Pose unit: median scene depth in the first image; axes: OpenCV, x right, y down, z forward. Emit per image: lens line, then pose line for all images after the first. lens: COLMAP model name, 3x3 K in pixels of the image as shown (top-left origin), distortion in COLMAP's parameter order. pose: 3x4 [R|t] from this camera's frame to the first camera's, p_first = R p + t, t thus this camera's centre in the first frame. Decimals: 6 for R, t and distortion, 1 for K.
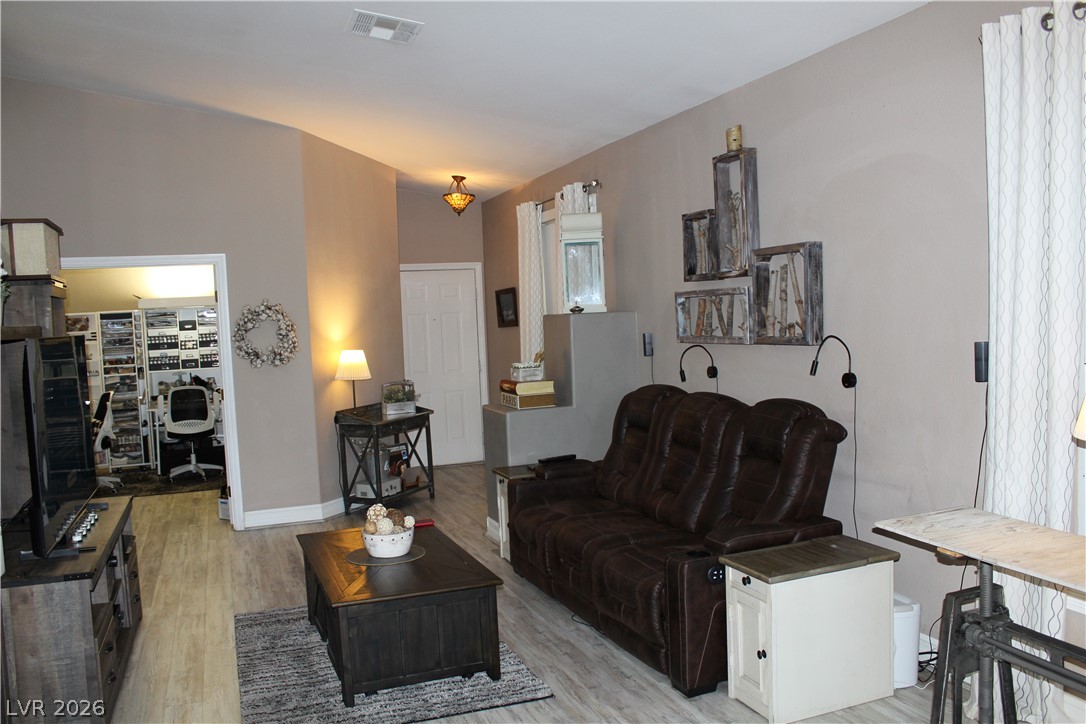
lens RADIAL K [[908.1, 0, 541.9], [0, 908.1, 374.3], [0, 0, 1]] dist [-0.162297, 0.148543]
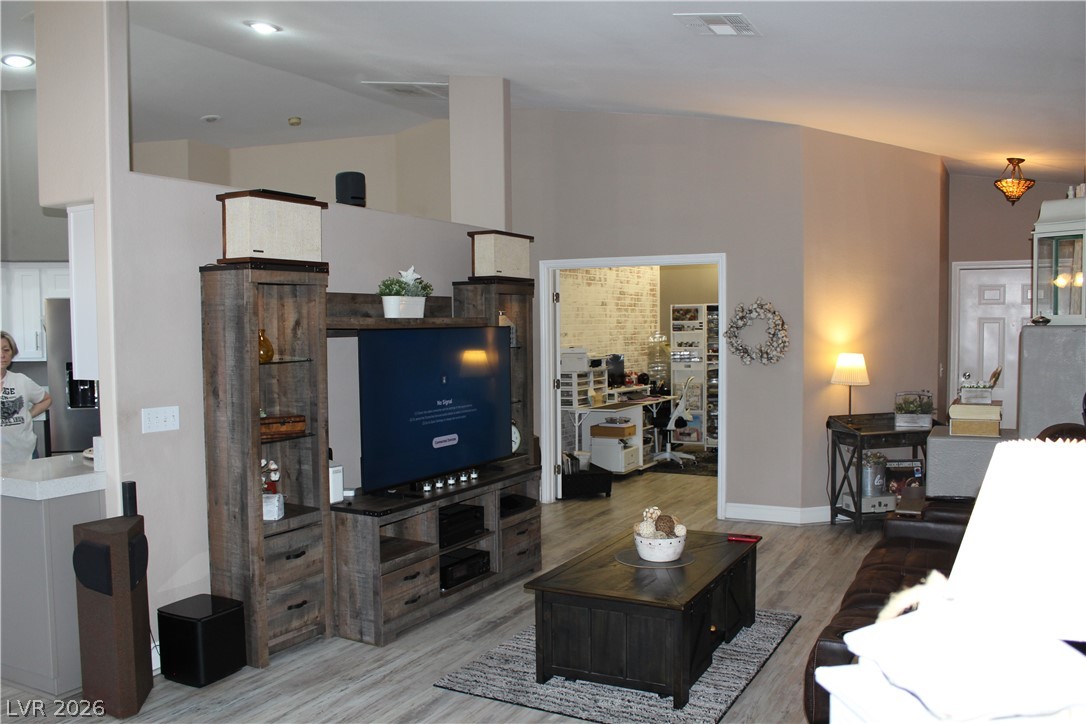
lens RADIAL K [[912.2, 0, 547.6], [0, 912.2, 379.0], [0, 0, 1]] dist [-0.155867, 0.135329]
pose [[0.661554, 0.081776, -0.745426, 0.414901], [-0.069908, 0.996433, 0.047271, -0.032784], [0.746632, 0.020839, 0.664911, 0.197748]]
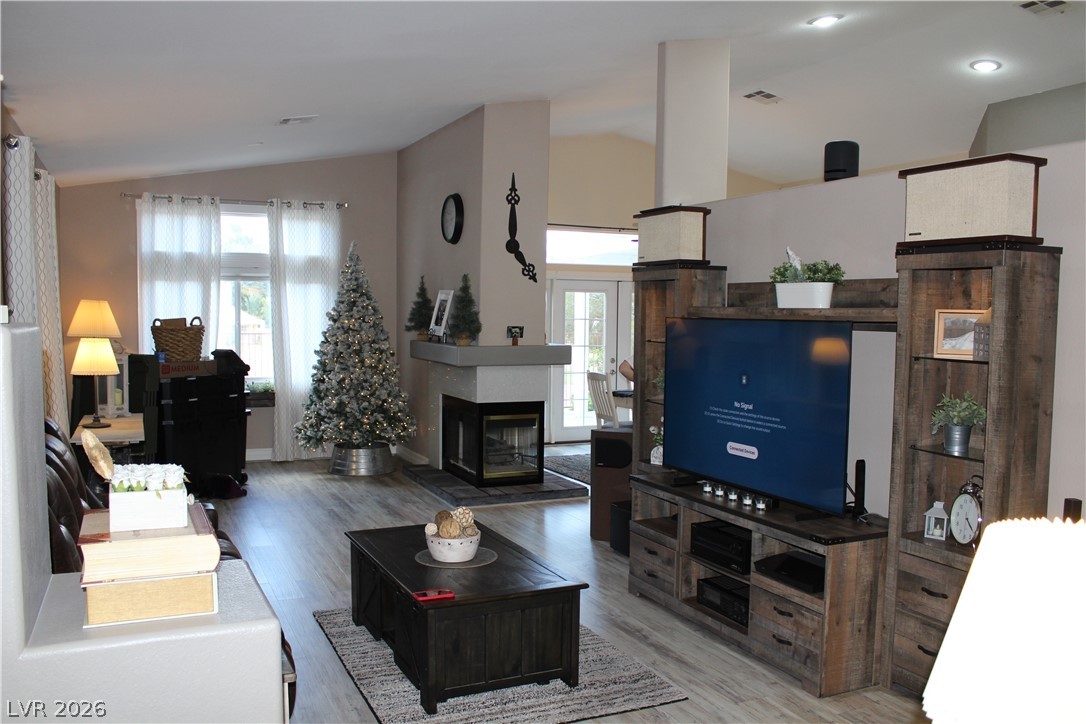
lens RADIAL K [[908.4, 0, 543.8], [0, 908.4, 375.8], [0, 0, 1]] dist [-0.160723, 0.144400]
pose [[-0.996155, 0.038199, -0.078843, -0.170770], [0.026667, 0.989443, 0.142448, -0.110203], [0.083452, 0.139798, -0.986657, 1.659648]]
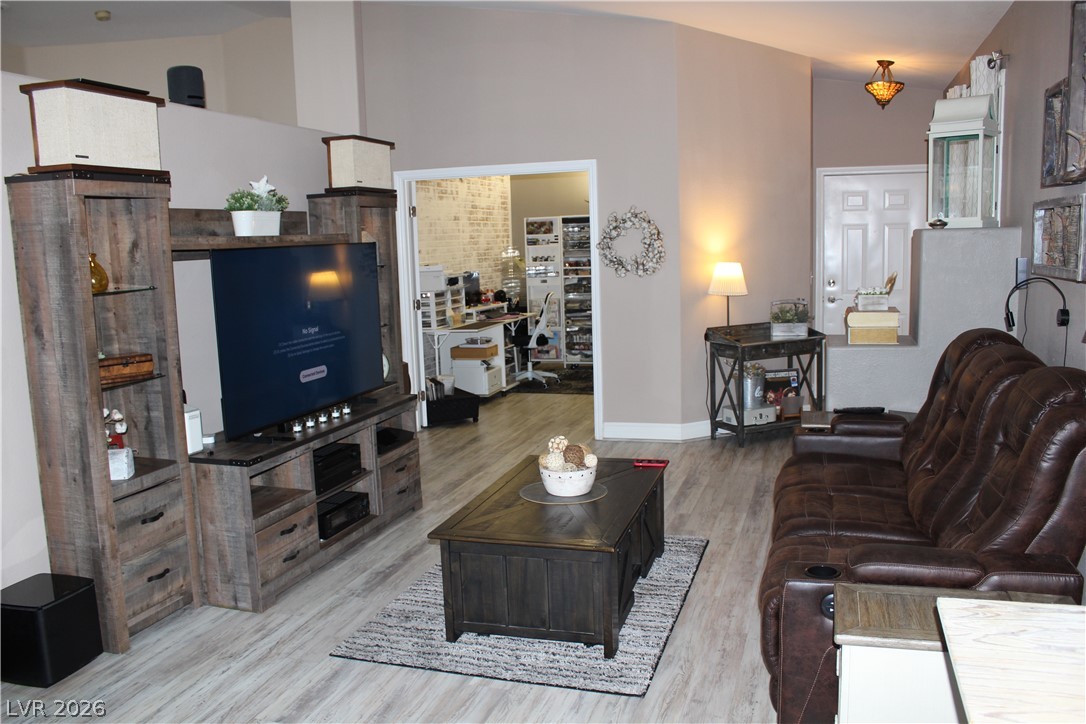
lens RADIAL K [[908.4, 0, 543.8], [0, 908.4, 375.8], [0, 0, 1]] dist [-0.160723, 0.144400]
pose [[0.788411, 0.109492, -0.605326, 0.304315], [-0.043455, 0.991487, 0.122743, -0.025014], [0.613612, -0.070467, 0.786457, 0.229696]]
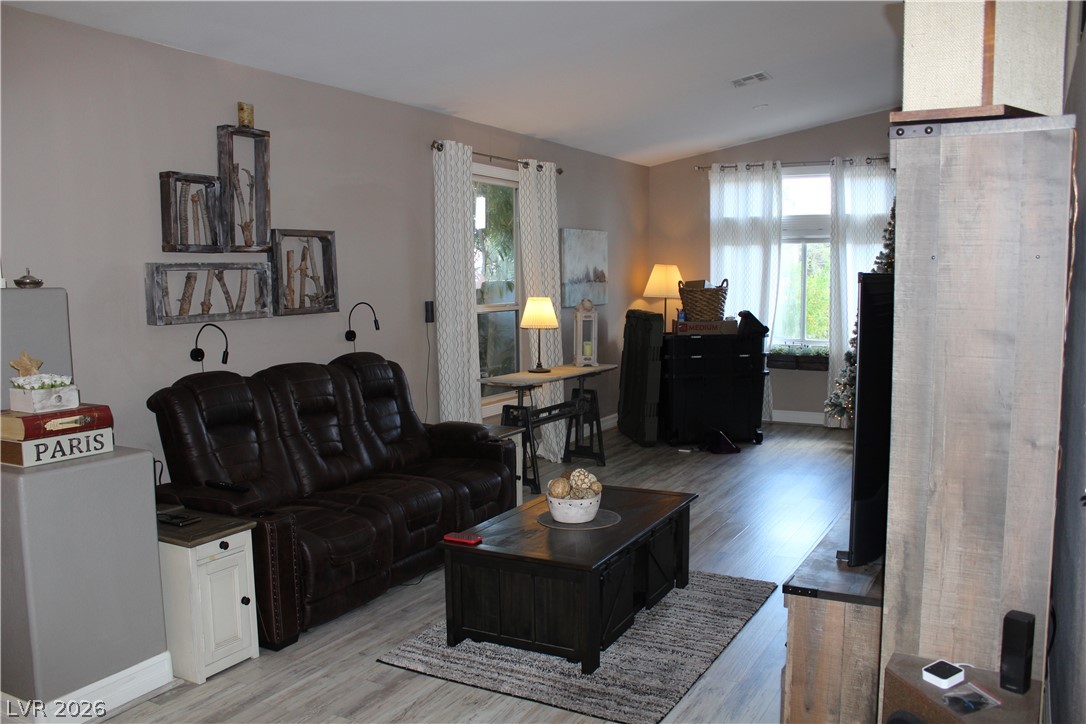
lens RADIAL K [[908.4, 0, 543.8], [0, 908.4, 375.8], [0, 0, 1]] dist [-0.160723, 0.144400]
pose [[-0.656293, -0.032628, 0.753800, -0.748702], [0.091019, 0.988345, 0.122025, -0.061864], [-0.748996, 0.148694, -0.645674, 1.395665]]
